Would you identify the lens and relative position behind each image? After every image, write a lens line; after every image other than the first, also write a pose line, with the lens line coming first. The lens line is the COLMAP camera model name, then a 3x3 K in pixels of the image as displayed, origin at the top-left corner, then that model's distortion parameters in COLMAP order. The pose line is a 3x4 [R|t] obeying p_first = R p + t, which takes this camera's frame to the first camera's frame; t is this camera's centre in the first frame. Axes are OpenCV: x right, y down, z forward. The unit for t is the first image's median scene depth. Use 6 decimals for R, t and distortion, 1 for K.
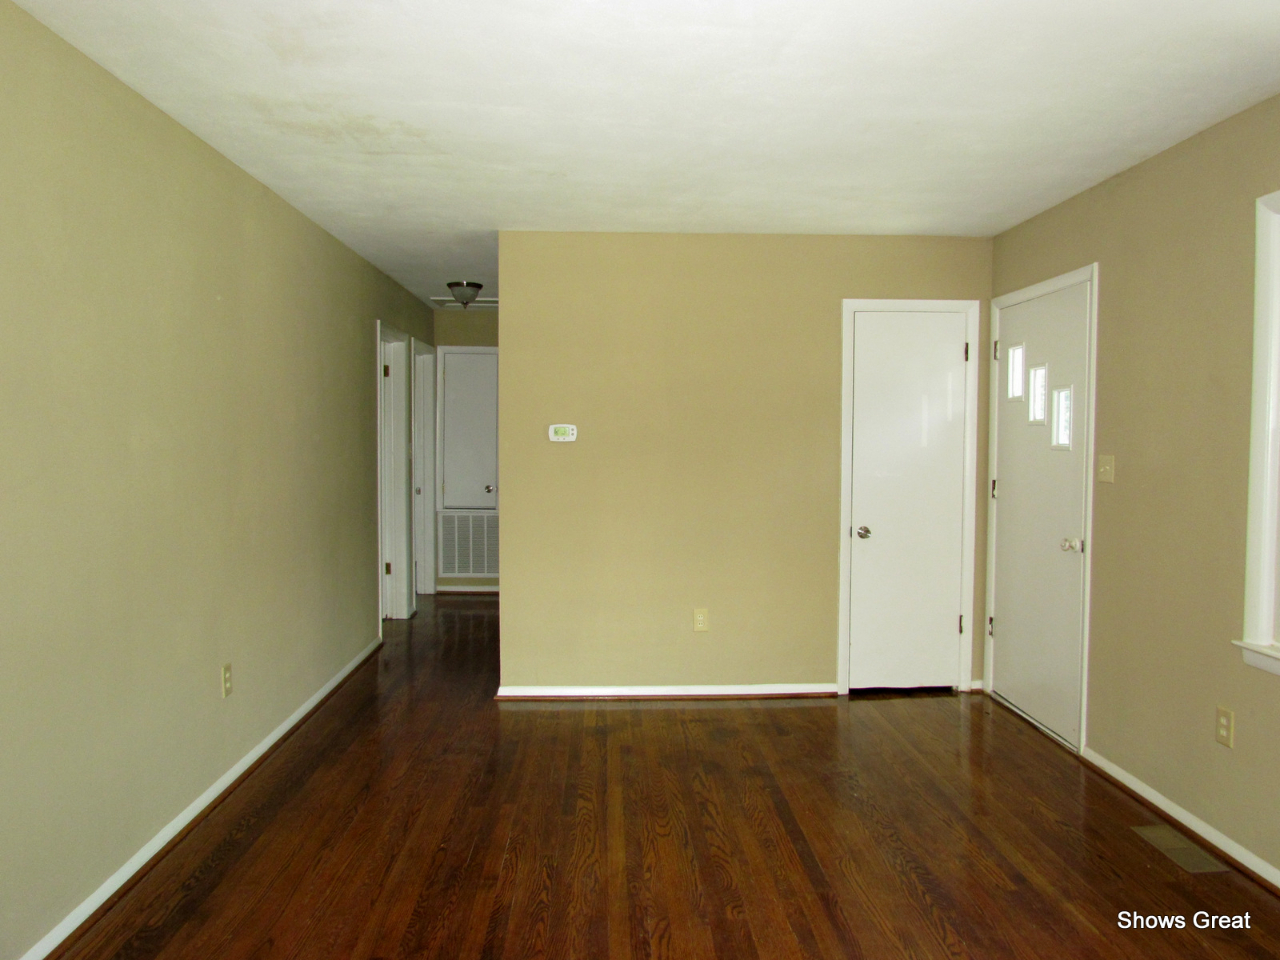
lens RADIAL K [[901.4, 0, 640.0], [0, 901.4, 480.0], [0, 0, 1]] dist [-0.023999, 0.000241]
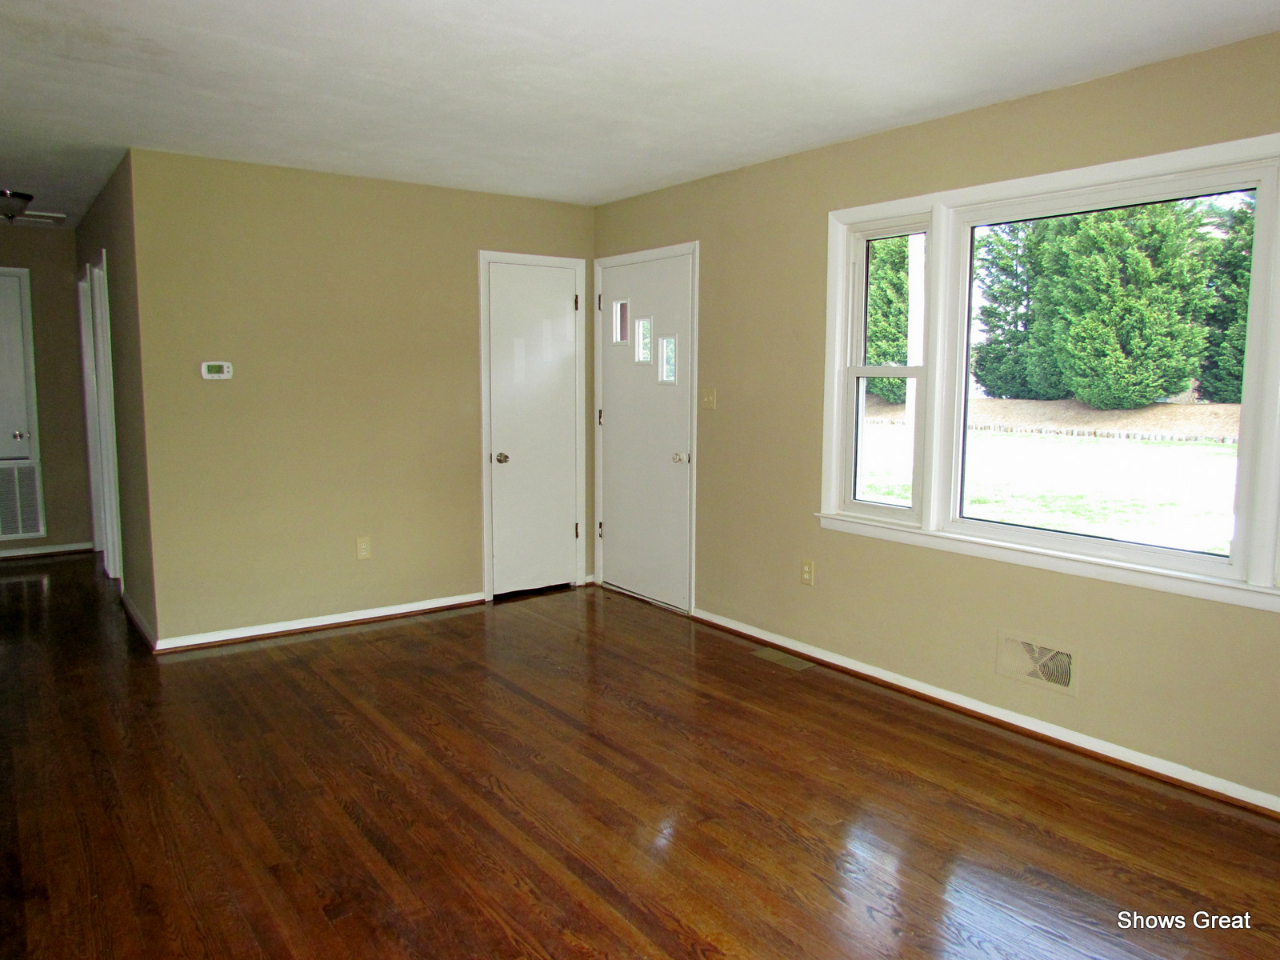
lens RADIAL K [[901.4, 0, 640.0], [0, 901.4, 480.0], [0, 0, 1]] dist [-0.023999, 0.000241]
pose [[0.835573, -0.062849, 0.545772, -0.264115], [0.024118, 0.996673, 0.077848, 0.000956], [-0.548849, -0.051885, 0.834310, -0.061013]]
